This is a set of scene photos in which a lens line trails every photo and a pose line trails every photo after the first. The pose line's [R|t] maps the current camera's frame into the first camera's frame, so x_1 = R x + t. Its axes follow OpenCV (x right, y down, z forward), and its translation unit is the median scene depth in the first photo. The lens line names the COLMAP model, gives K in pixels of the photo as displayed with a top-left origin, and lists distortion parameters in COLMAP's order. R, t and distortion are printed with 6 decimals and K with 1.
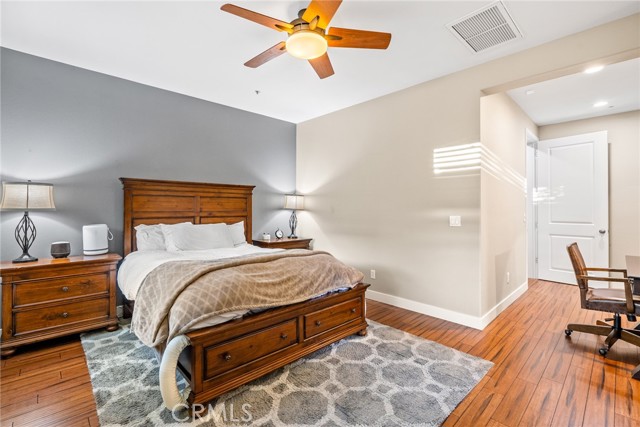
lens RADIAL K [[290.7, 0, 323.6], [0, 290.7, 208.3], [0, 0, 1]] dist [0.000859, 0.000533]
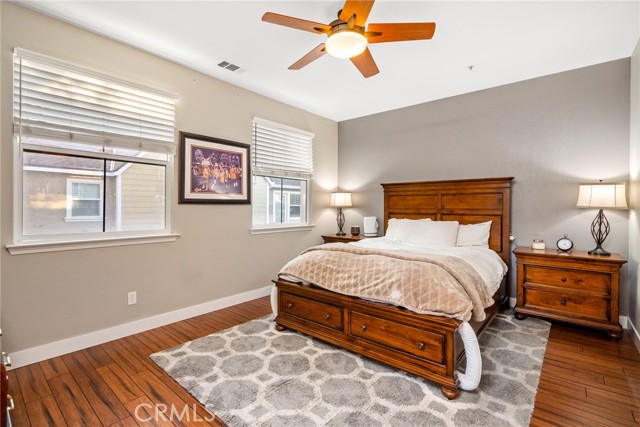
lens RADIAL K [[290.7, 0, 323.6], [0, 290.7, 208.3], [0, 0, 1]] dist [0.000859, 0.000533]
pose [[0.124212, 0.007344, -0.992228, 0.672219], [0.000117, 0.999972, 0.007416, 0.002028], [0.992256, -0.001037, 0.124208, 0.565649]]
